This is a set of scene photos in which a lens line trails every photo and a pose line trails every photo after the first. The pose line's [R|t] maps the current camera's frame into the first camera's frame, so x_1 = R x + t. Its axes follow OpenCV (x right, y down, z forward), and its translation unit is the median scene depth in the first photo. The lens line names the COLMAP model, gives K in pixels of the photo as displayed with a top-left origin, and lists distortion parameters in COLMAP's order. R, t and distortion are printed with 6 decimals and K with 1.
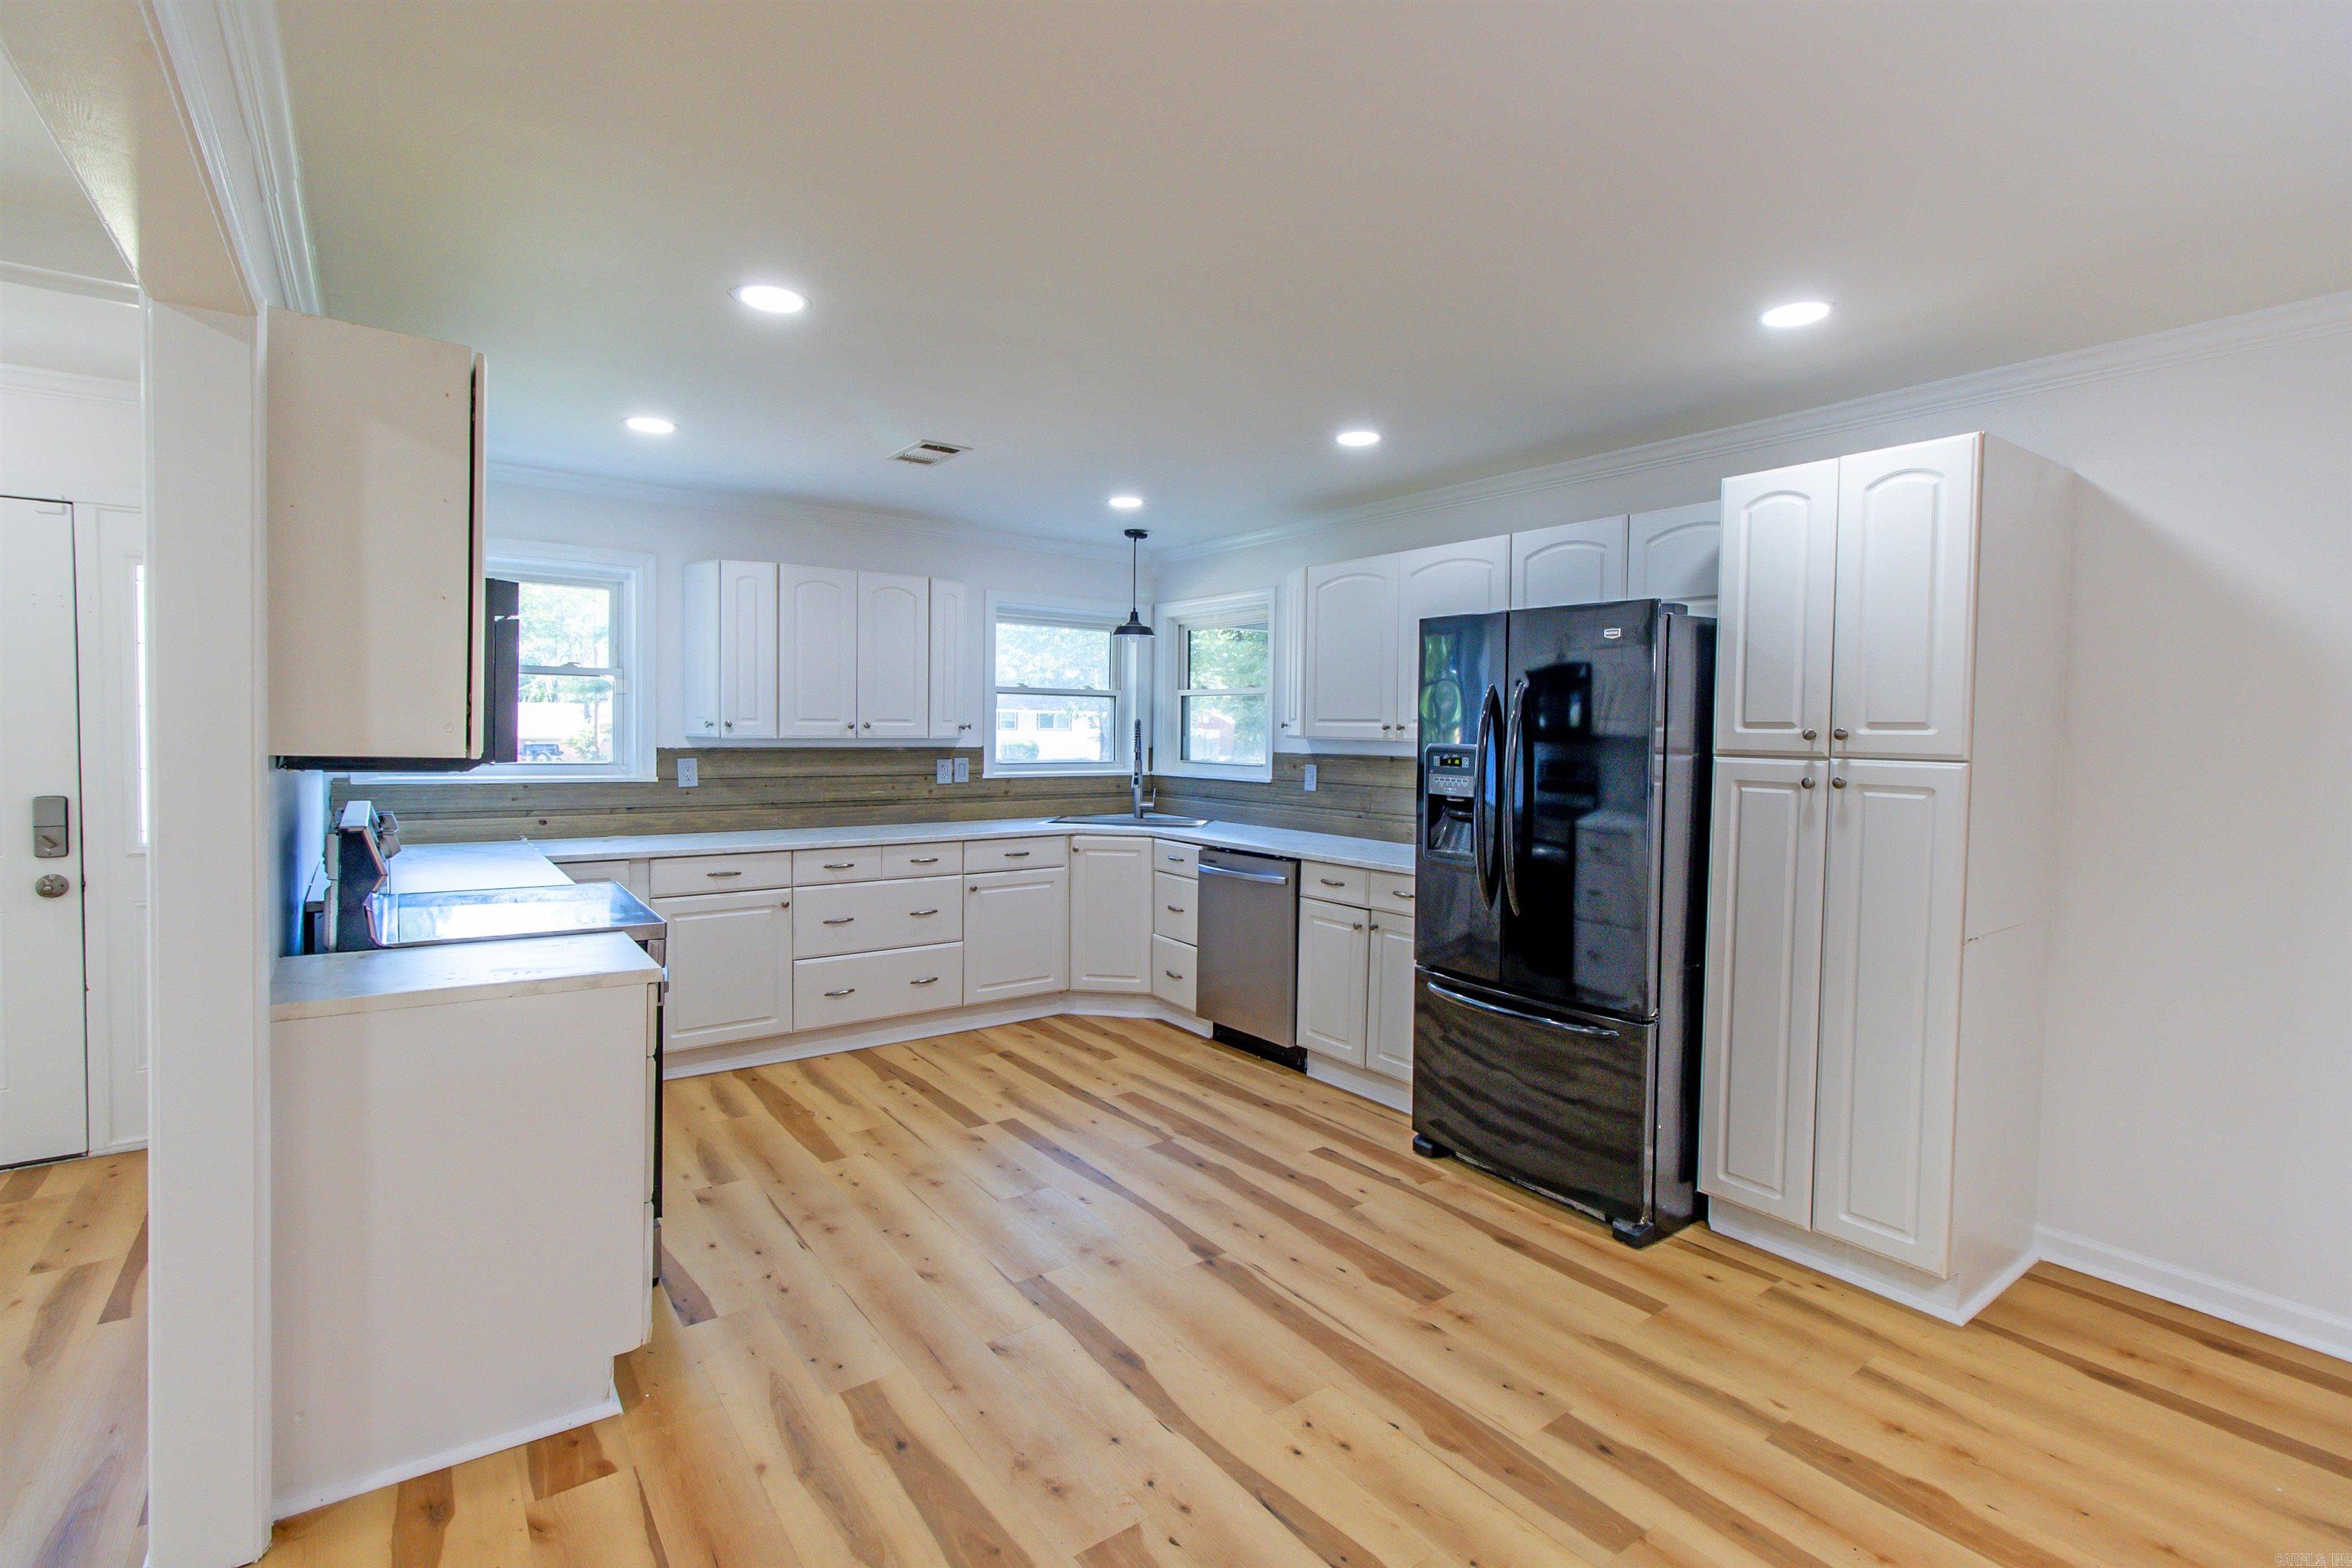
lens RADIAL K [[1087.0, 0, 1182.4], [0, 1087.0, 775.1], [0, 0, 1]] dist [-0.000935, 0.000914]
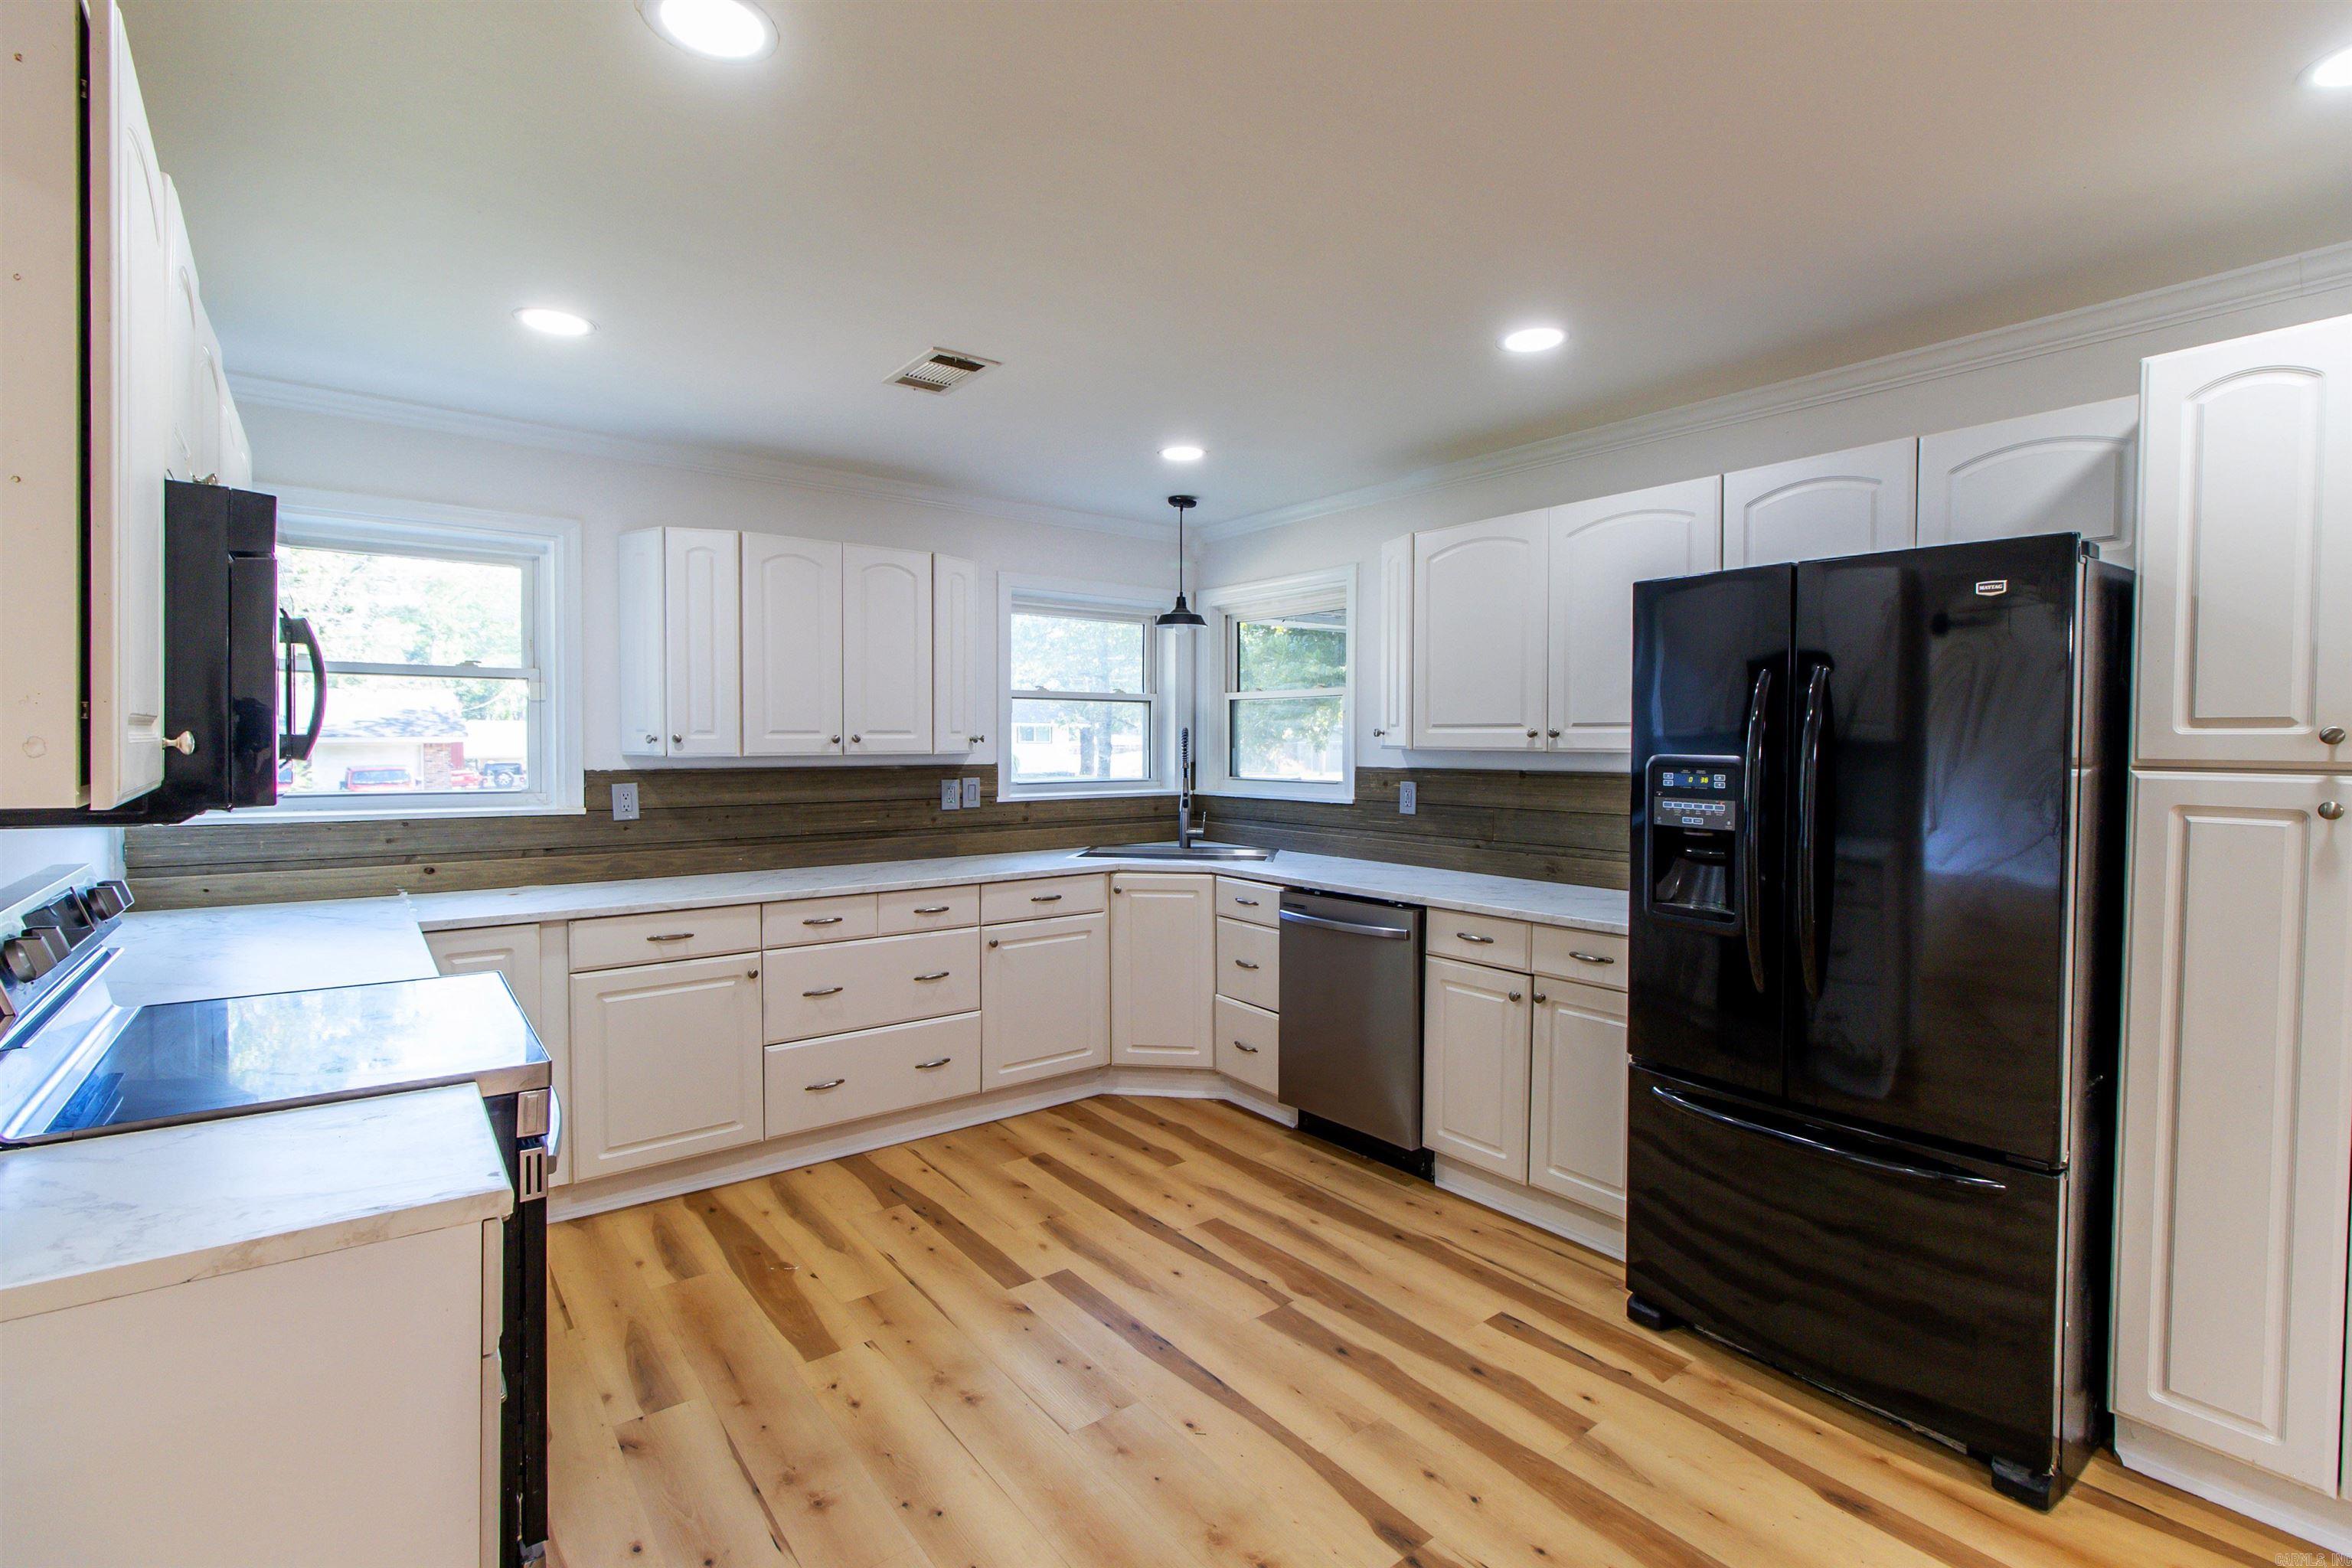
lens RADIAL K [[1087.0, 0, 1182.1], [0, 1087.0, 780.9], [0, 0, 1]] dist [-0.000935, 0.000914]
pose [[0.999720, -0.010993, 0.020963, -0.102780], [0.011102, 0.999925, -0.005114, -0.012197], [-0.020905, 0.005345, 0.999767, 0.301506]]
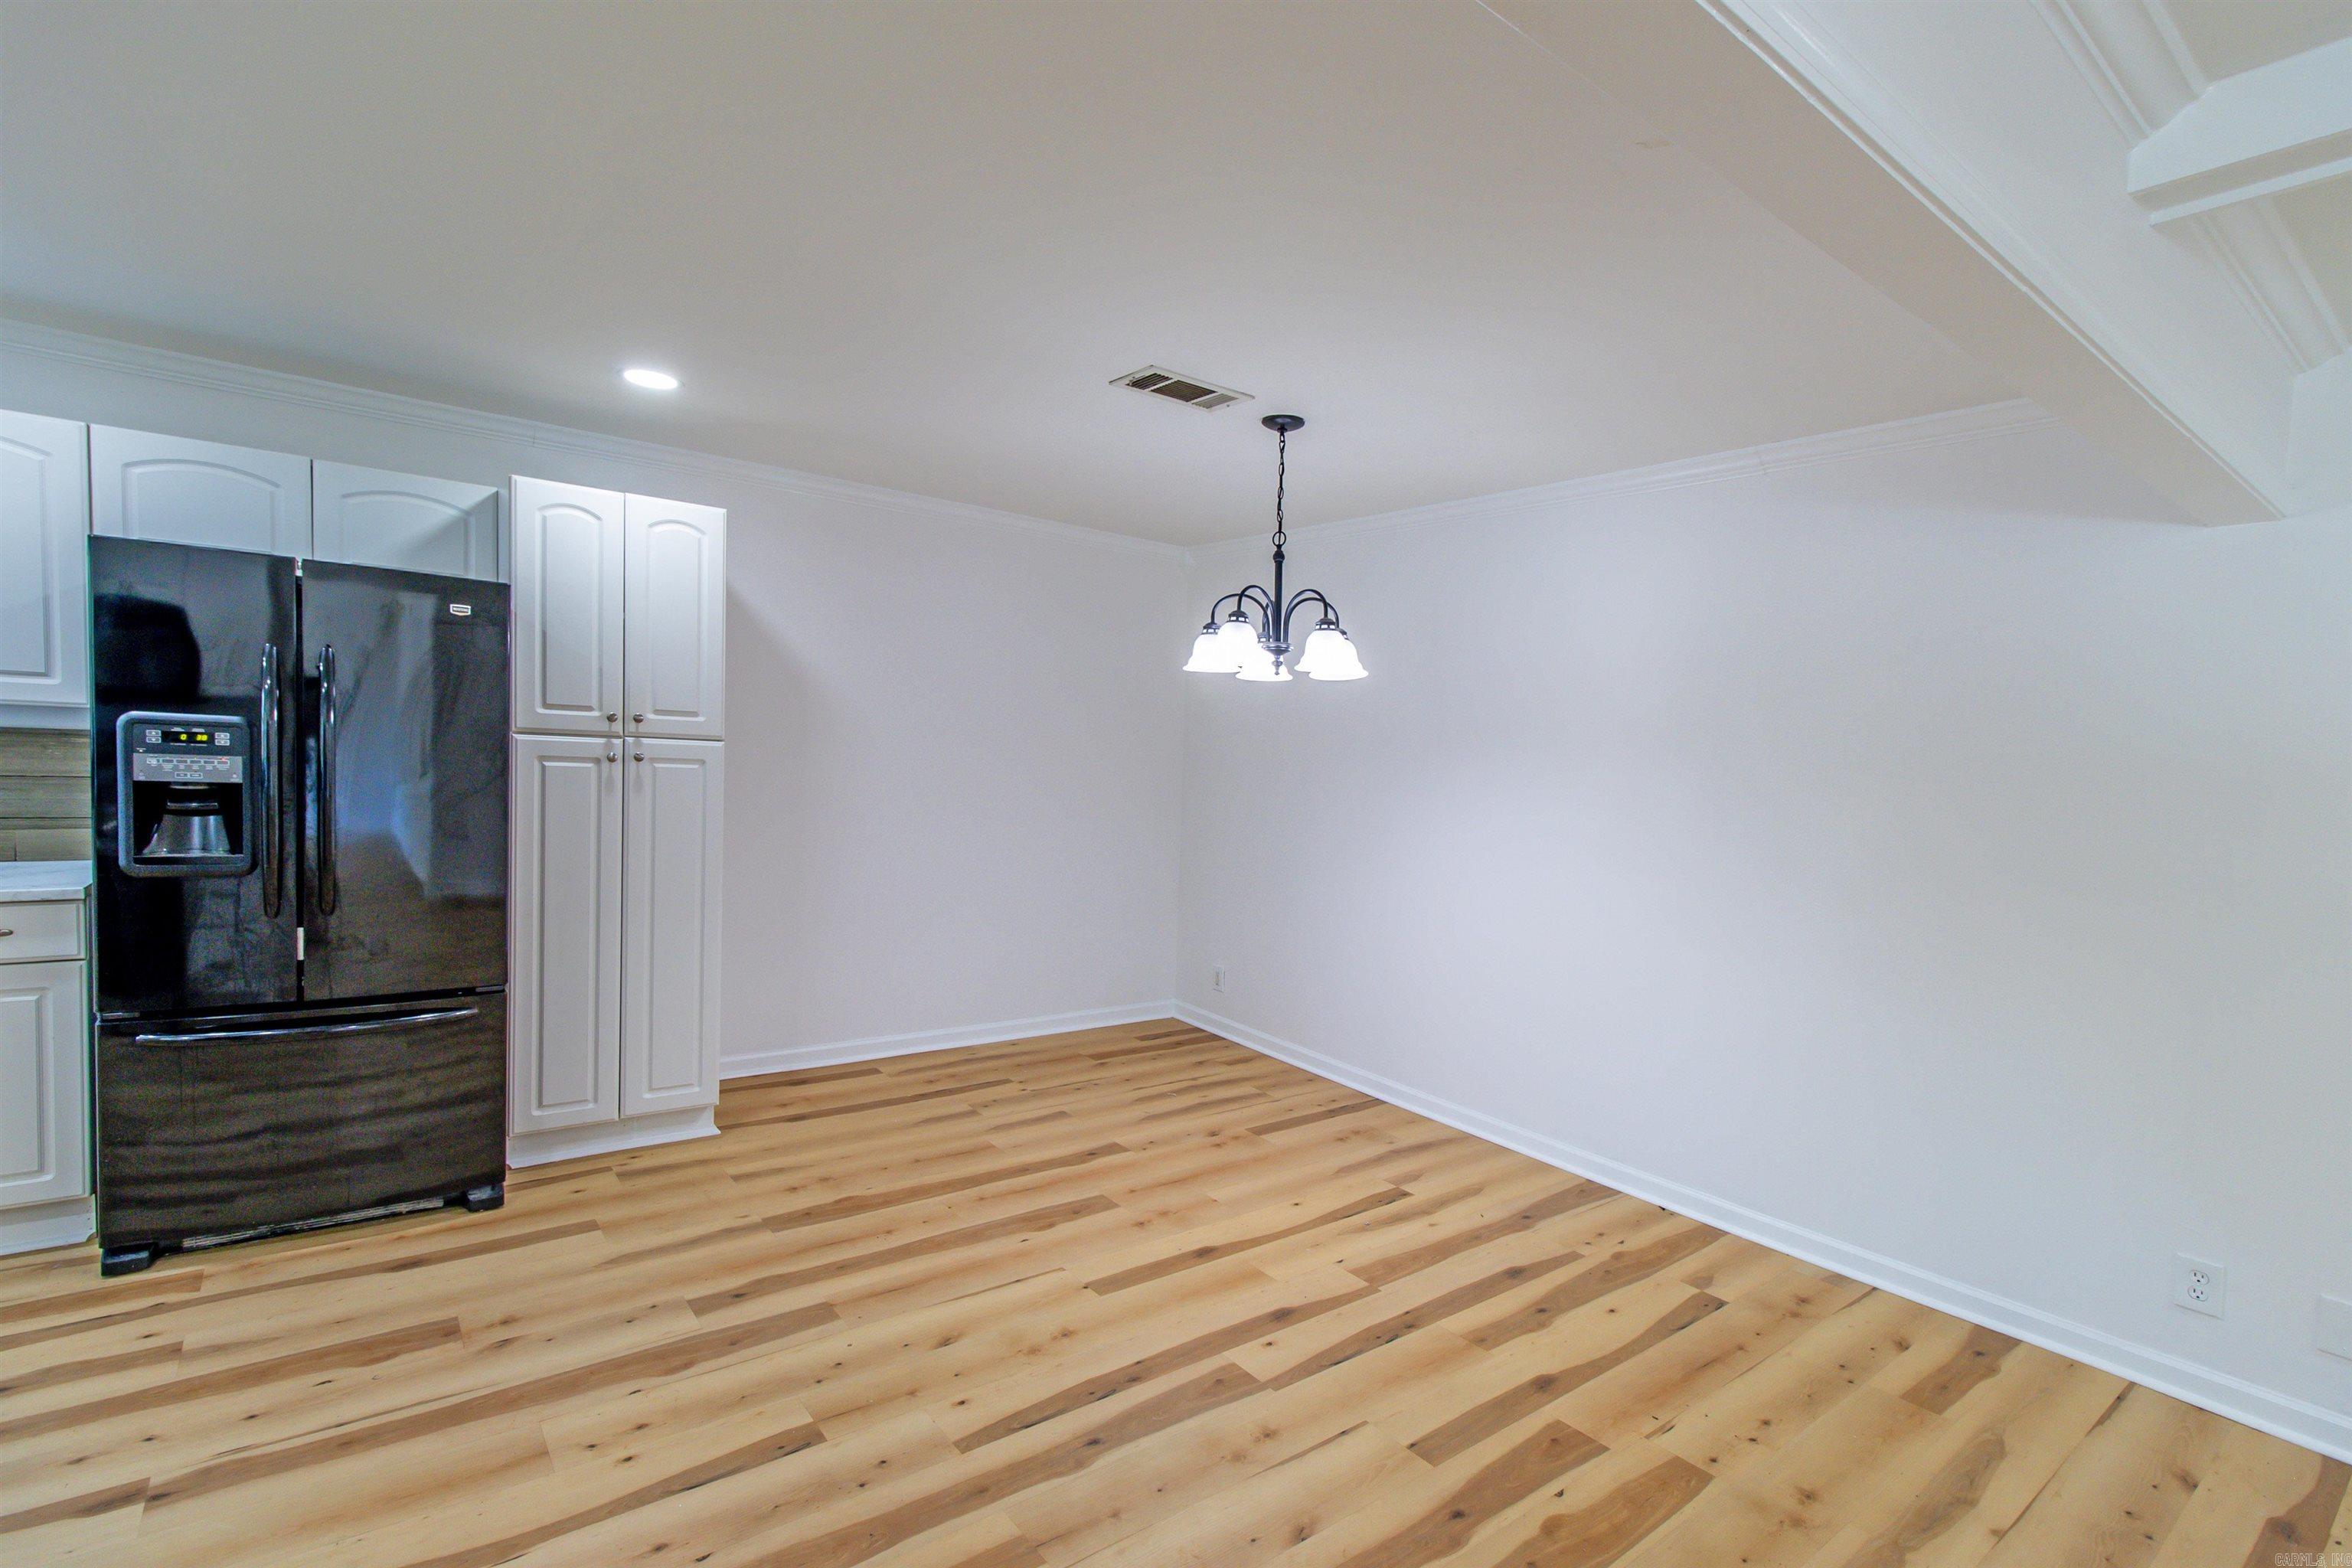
lens RADIAL K [[1087.0, 0, 1145.3], [0, 1087.0, 780.5], [0, 0, 1]] dist [-0.000935, 0.000914]
pose [[-0.005579, -0.047491, 0.998856, -0.530447], [-0.005840, 0.998856, 0.047459, -0.023180], [-0.999967, -0.005569, -0.005850, 0.339635]]
